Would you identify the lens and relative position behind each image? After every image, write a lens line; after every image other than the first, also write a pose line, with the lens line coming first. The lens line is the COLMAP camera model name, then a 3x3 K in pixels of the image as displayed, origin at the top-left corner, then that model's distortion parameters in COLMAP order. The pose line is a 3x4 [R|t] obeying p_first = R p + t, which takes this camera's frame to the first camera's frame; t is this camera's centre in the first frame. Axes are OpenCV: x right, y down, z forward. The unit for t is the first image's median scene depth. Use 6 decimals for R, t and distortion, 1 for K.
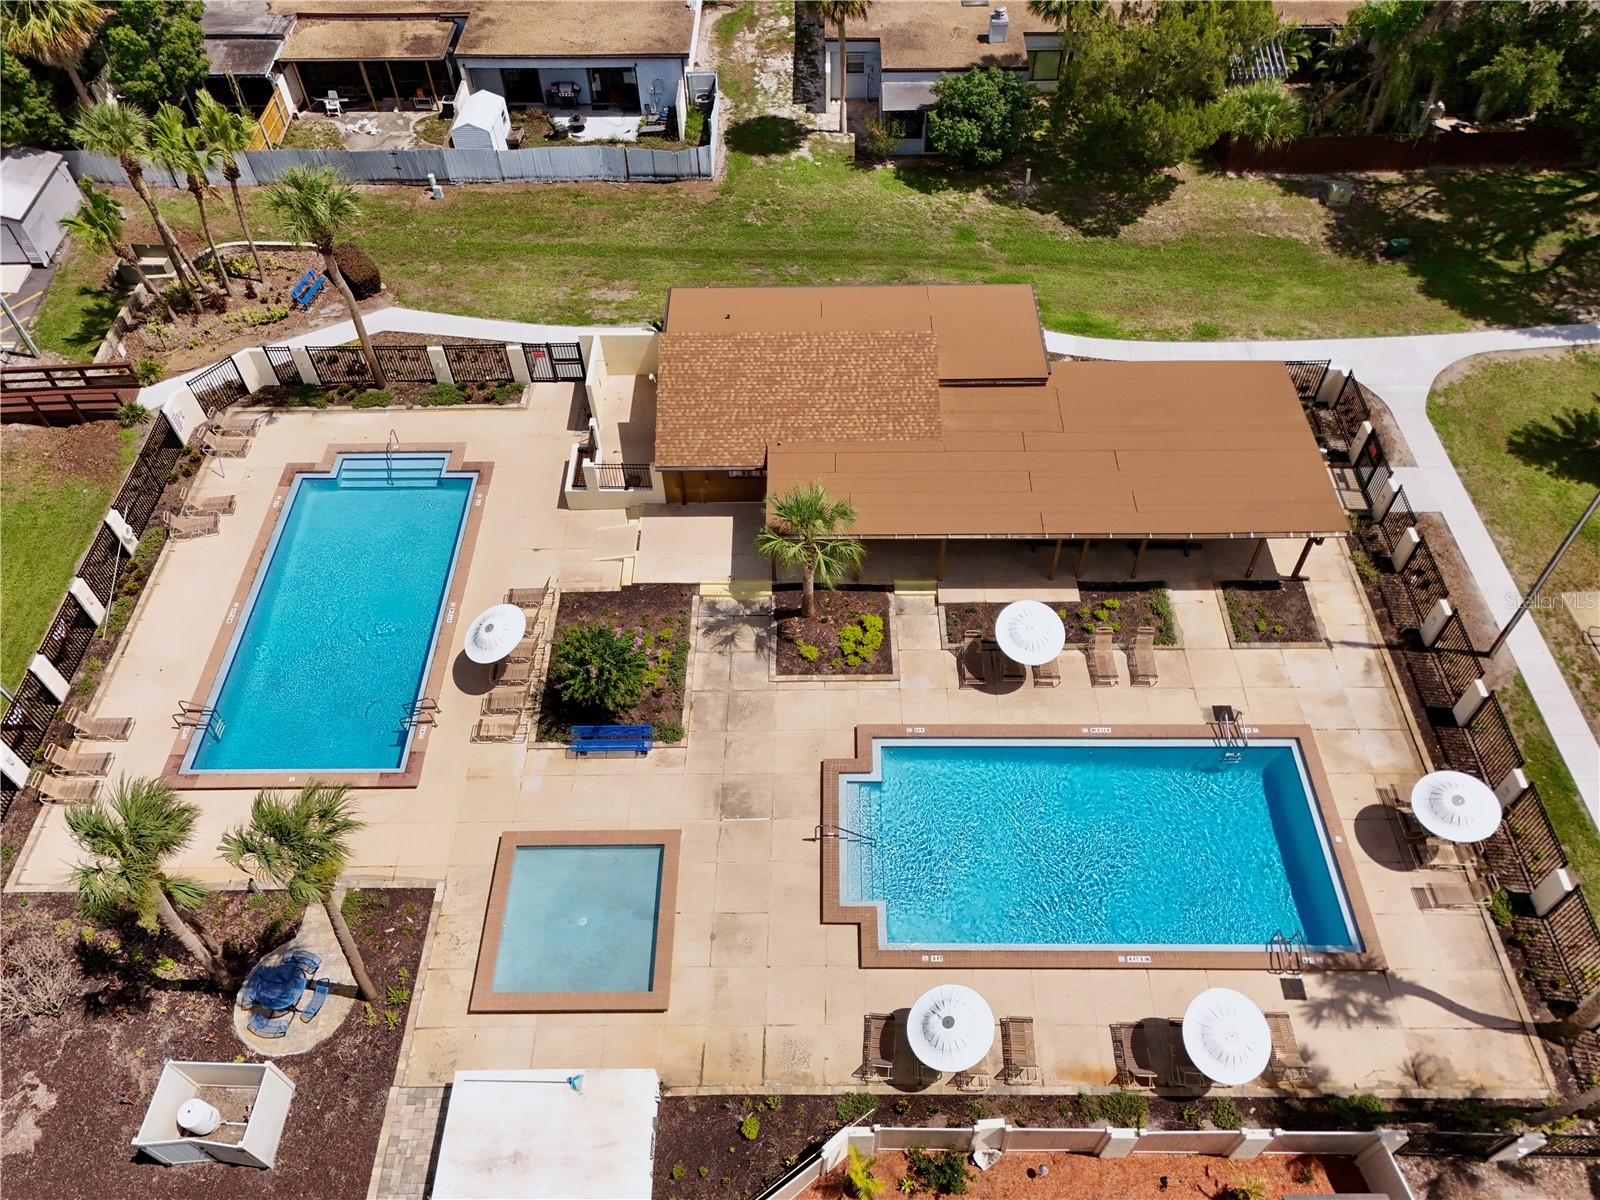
lens RADIAL K [[1164.7, 0, 805.3], [0, 1164.7, 622.0], [0, 0, 1]] dist [0.056696, -0.048665]
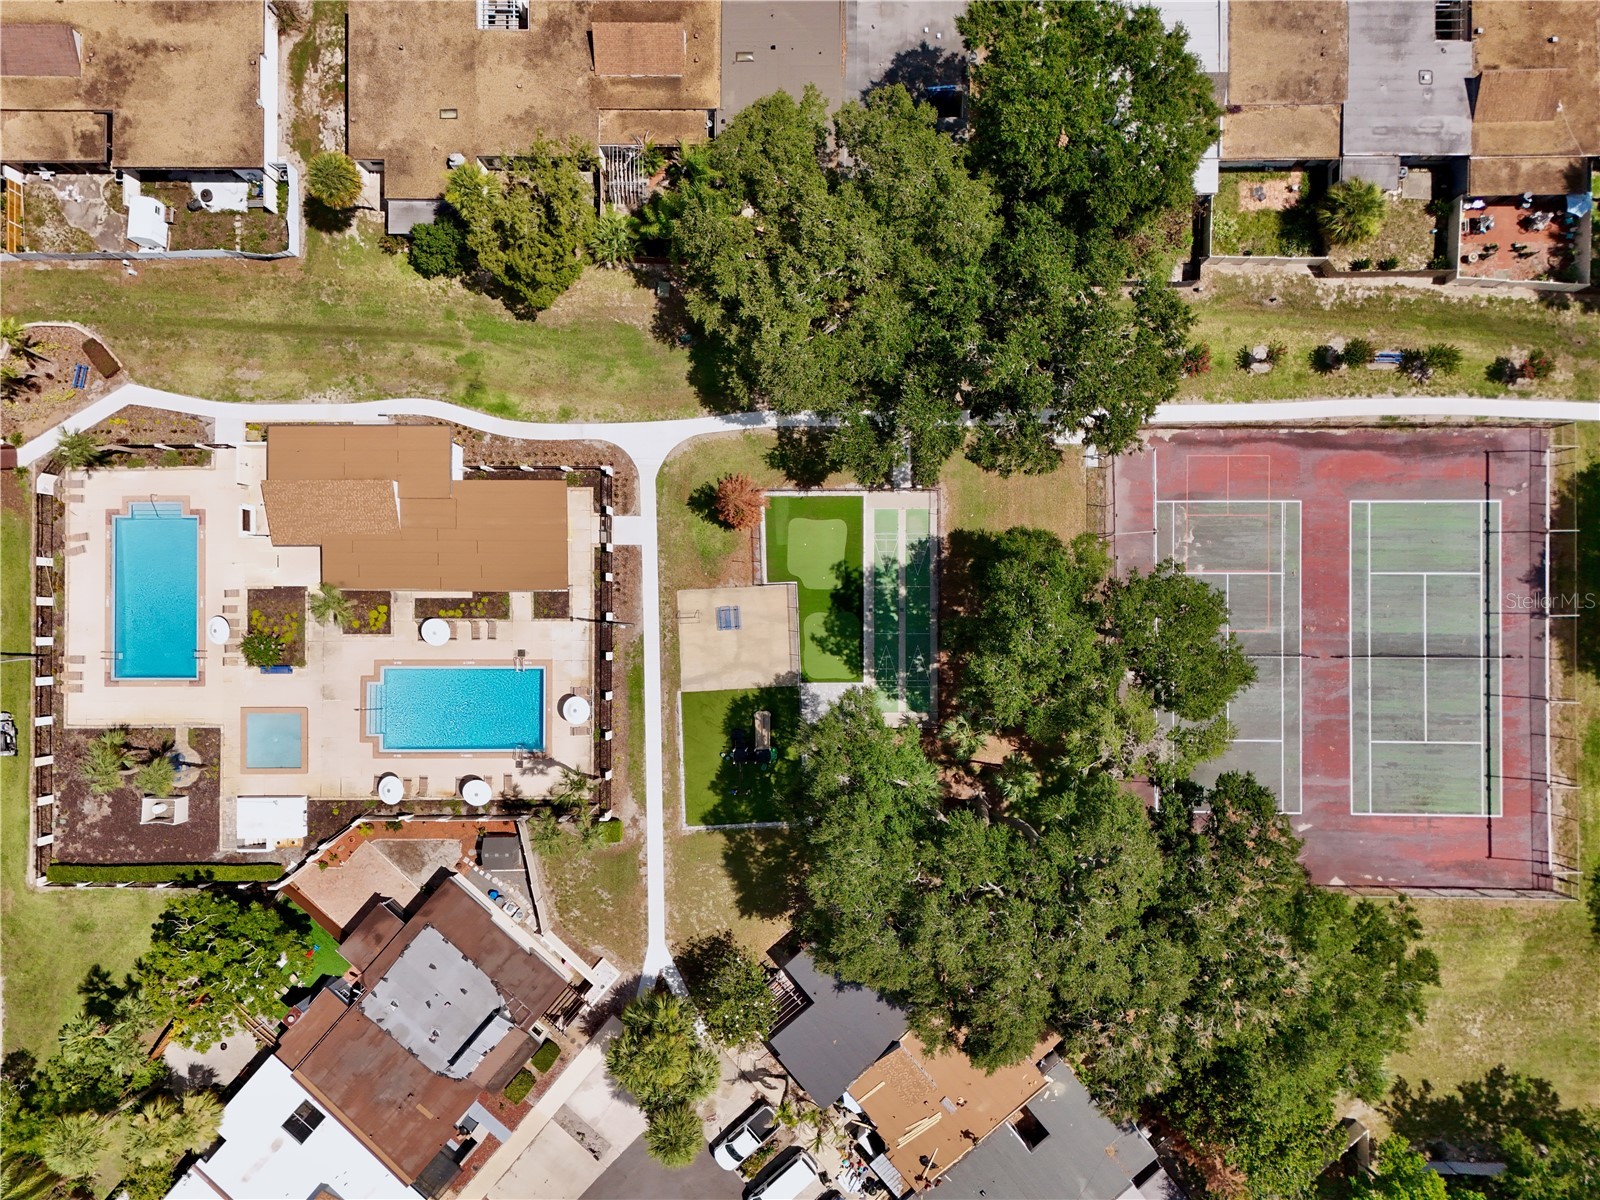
lens RADIAL K [[1156.2, 0, 803.2], [0, 1156.2, 630.0], [0, 0, 1]] dist [0.065321, -0.050063]
pose [[0.999976, -0.004306, -0.005376, 0.904616], [0.006694, 0.791349, 0.611328, -1.375545], [0.001622, -0.611349, 0.791359, -0.879029]]
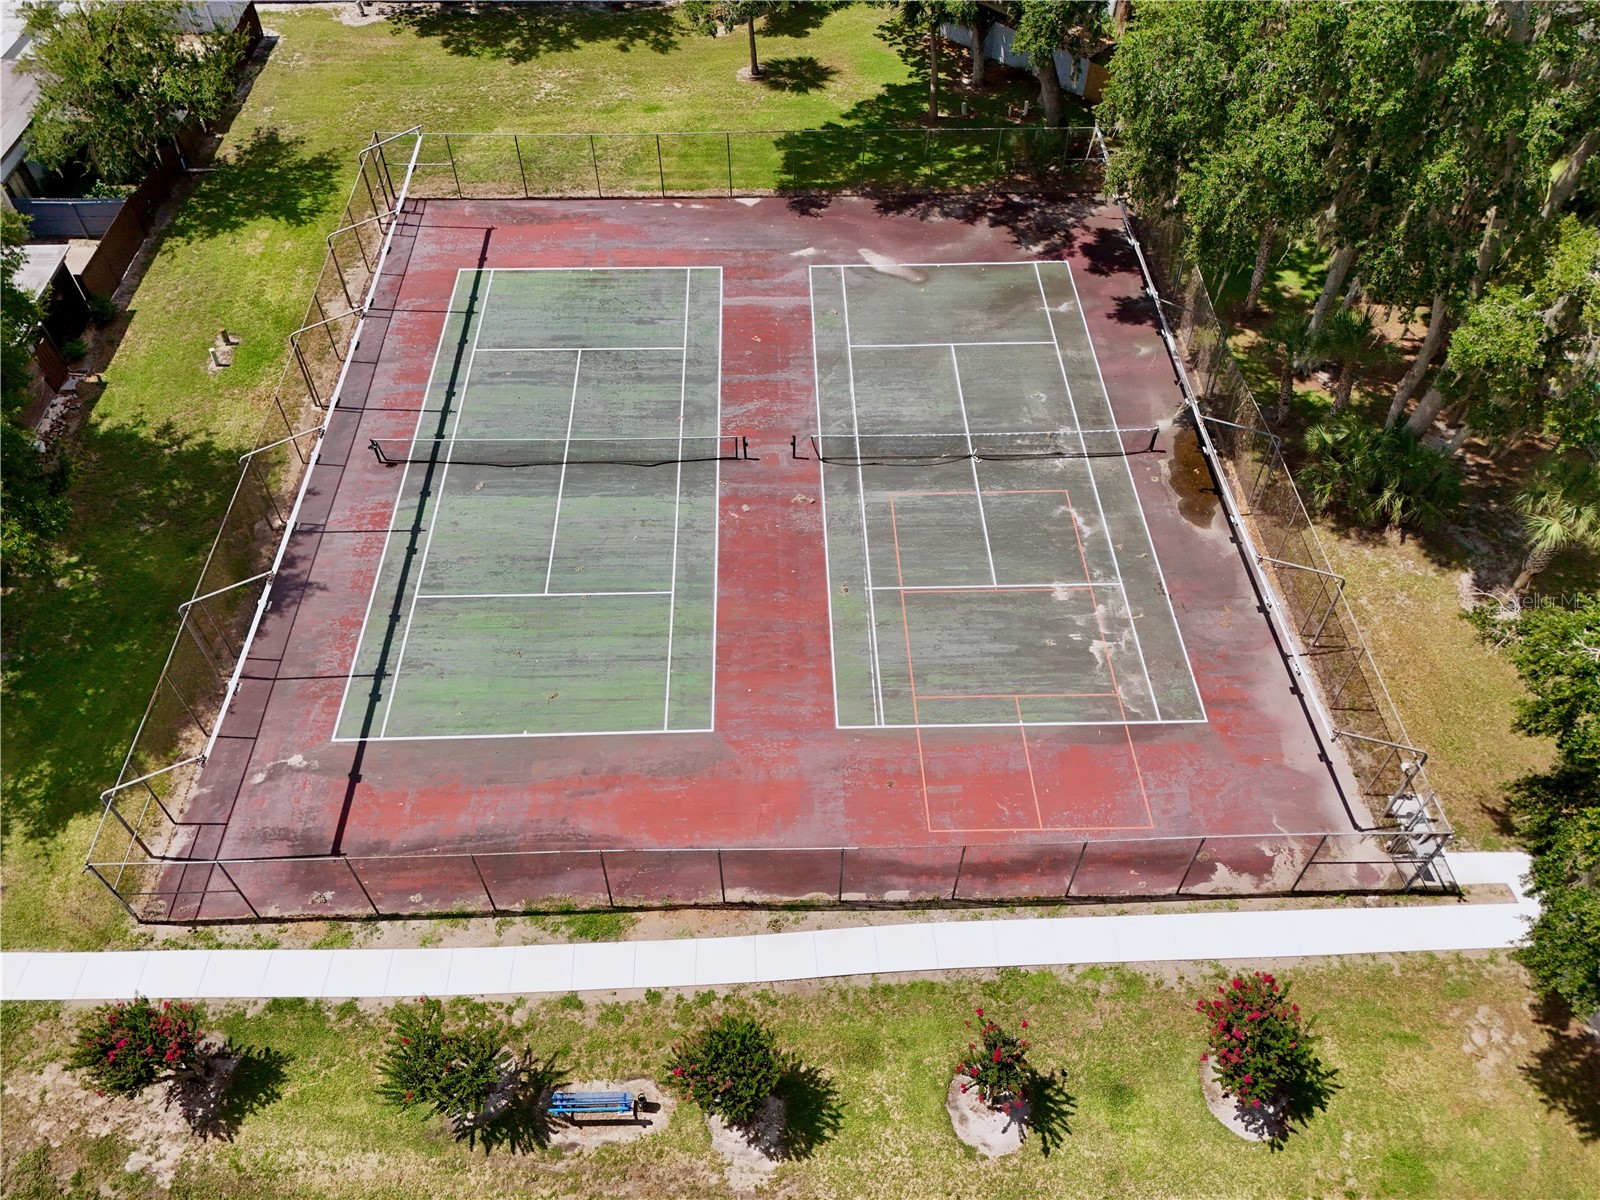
lens RADIAL K [[1164.7, 0, 805.3], [0, 1164.7, 622.0], [0, 0, 1]] dist [0.056696, -0.048665]
pose [[-0.999120, 0.037804, -0.018181, 1.907299], [-0.025564, -0.205094, 0.978408, -1.015398], [0.033259, 0.978012, 0.205880, 0.829955]]
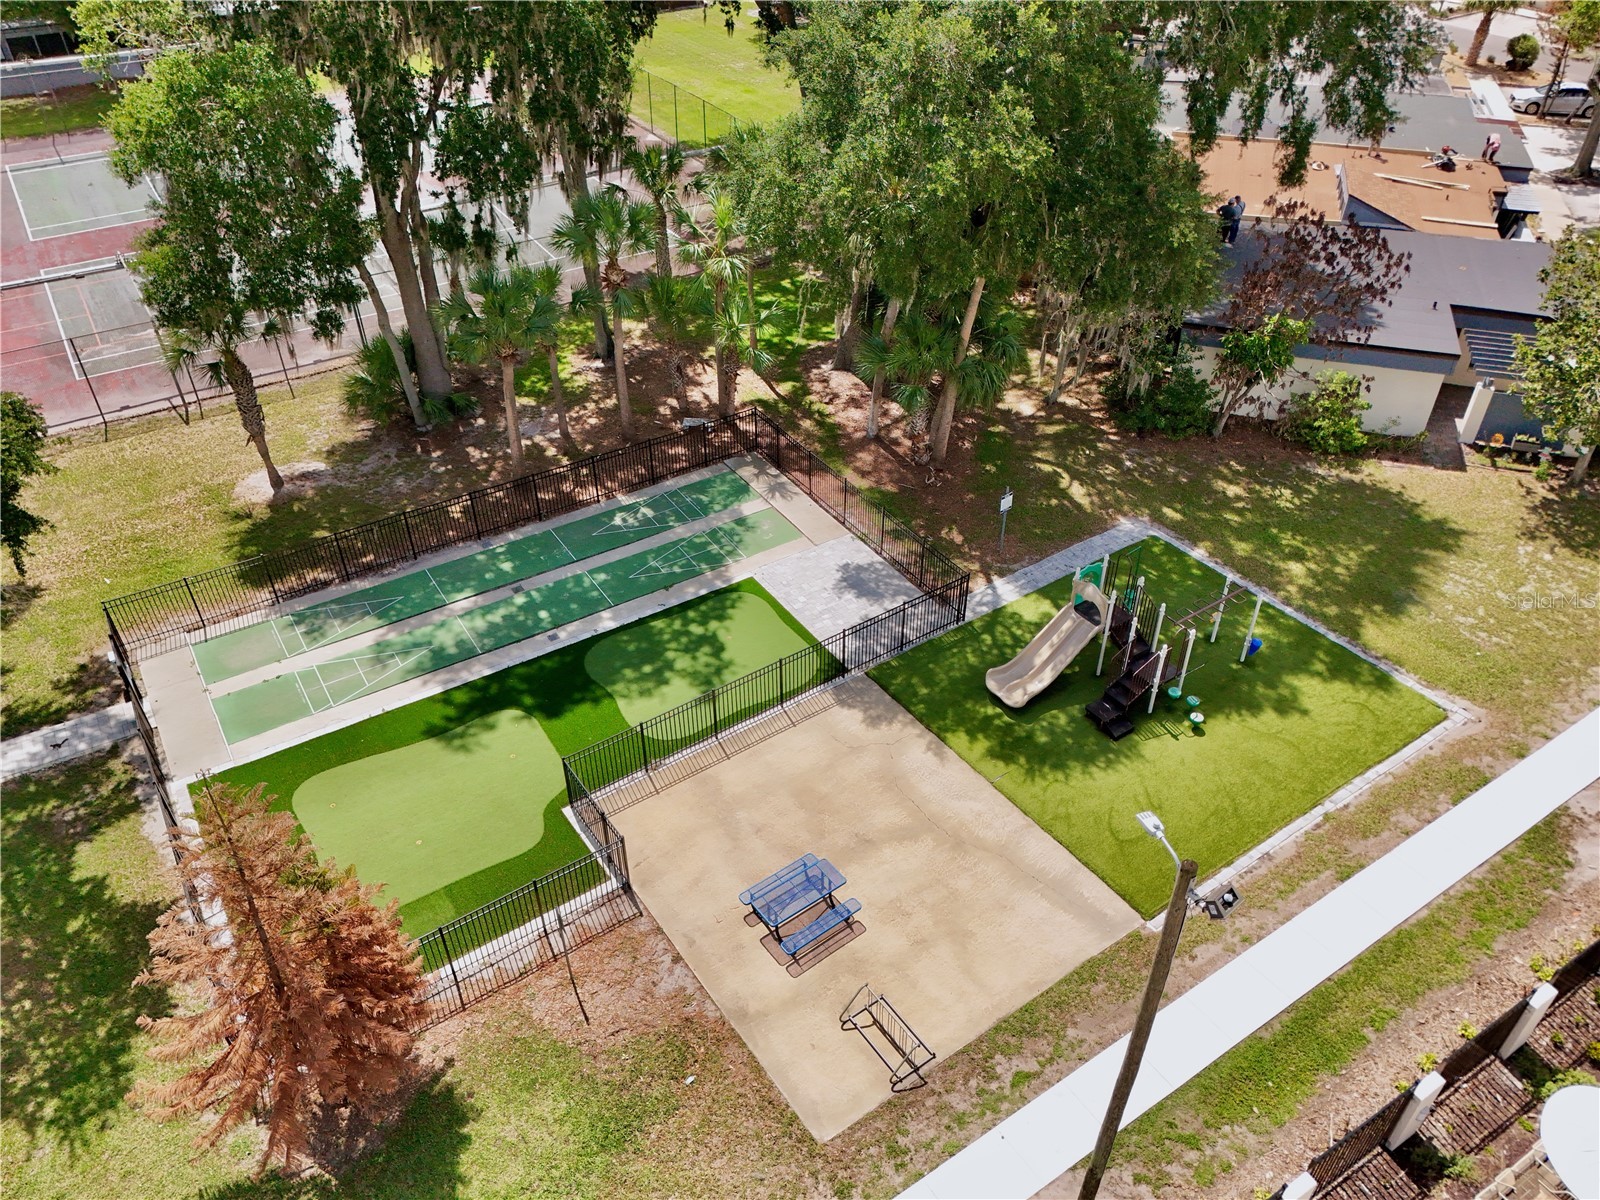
lens RADIAL K [[1164.7, 0, 805.3], [0, 1164.7, 622.0], [0, 0, 1]] dist [0.056696, -0.048665]
pose [[-0.538197, -0.520200, 0.663126, 0.423424], [0.665730, 0.220120, 0.712987, -0.438894], [-0.516864, 0.825190, 0.227845, 0.700255]]
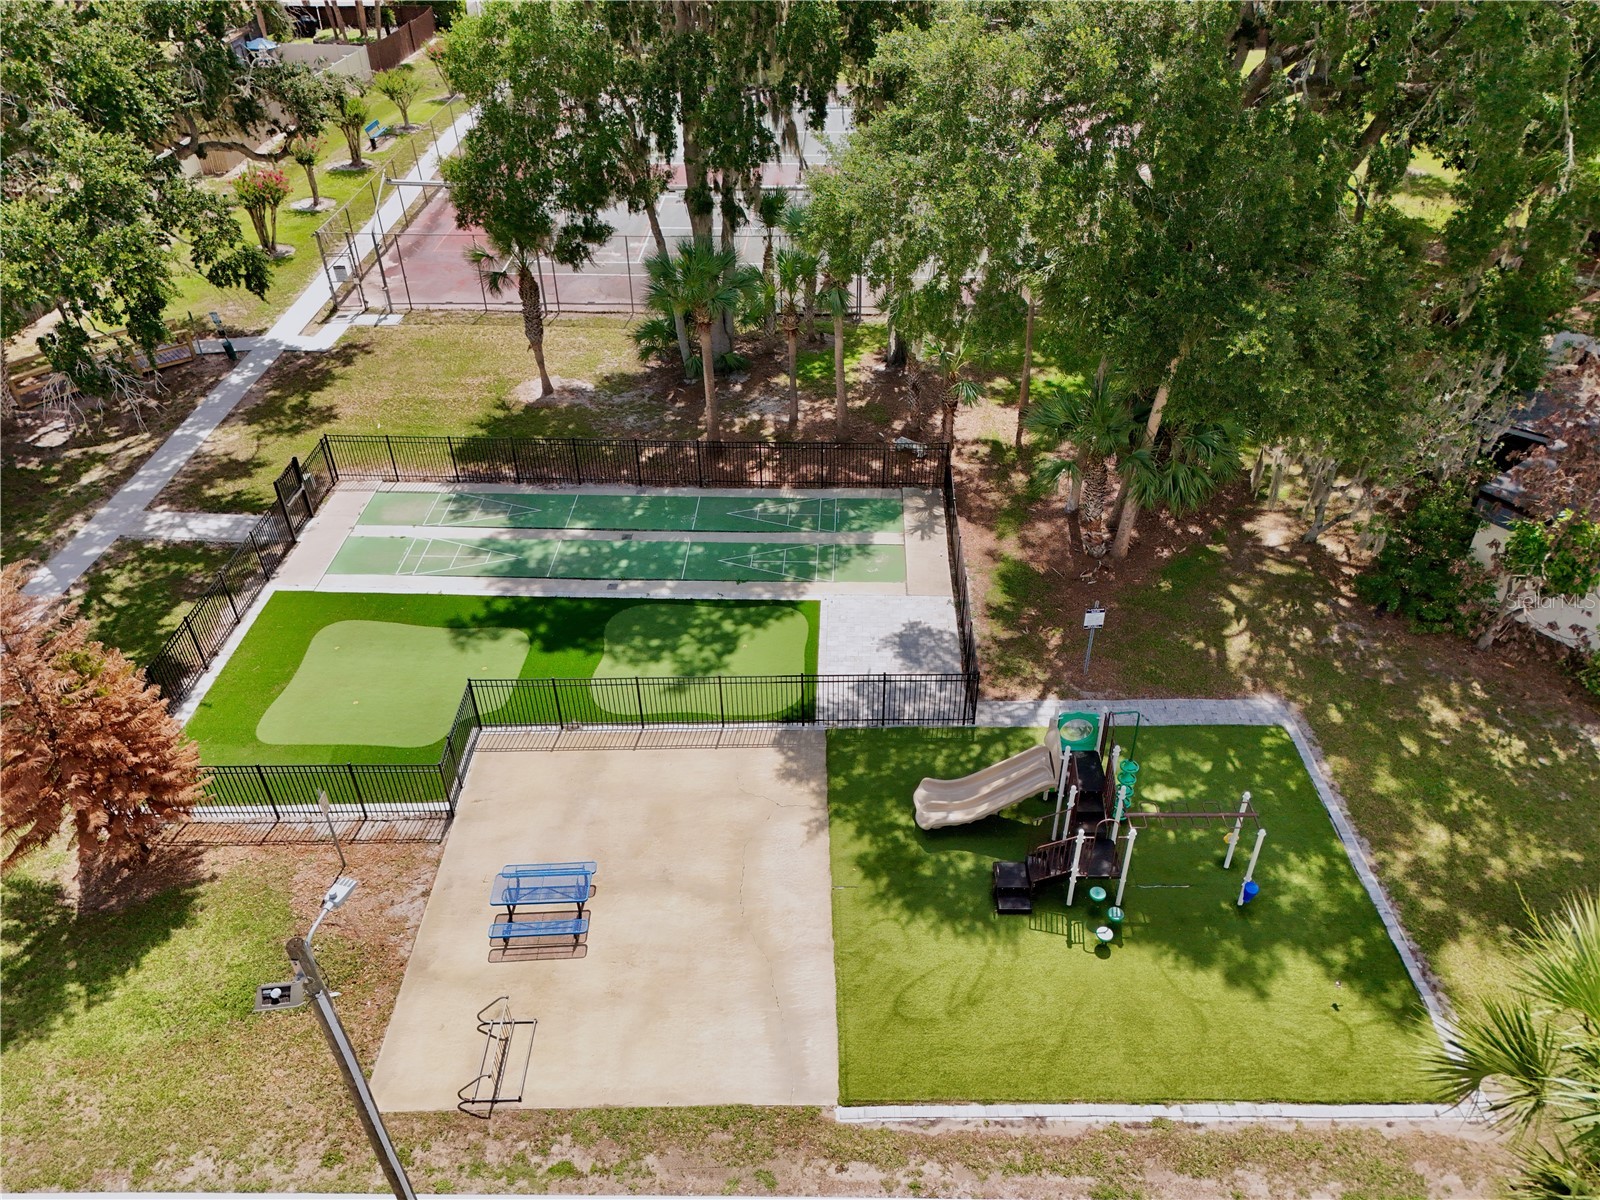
lens RADIAL K [[1164.7, 0, 805.3], [0, 1164.7, 622.0], [0, 0, 1]] dist [0.056696, -0.048665]
pose [[0.037957, -0.602898, 0.796915, 0.371148], [0.790272, 0.506191, 0.345313, -0.154392], [-0.611579, 0.616673, 0.495667, 0.505907]]
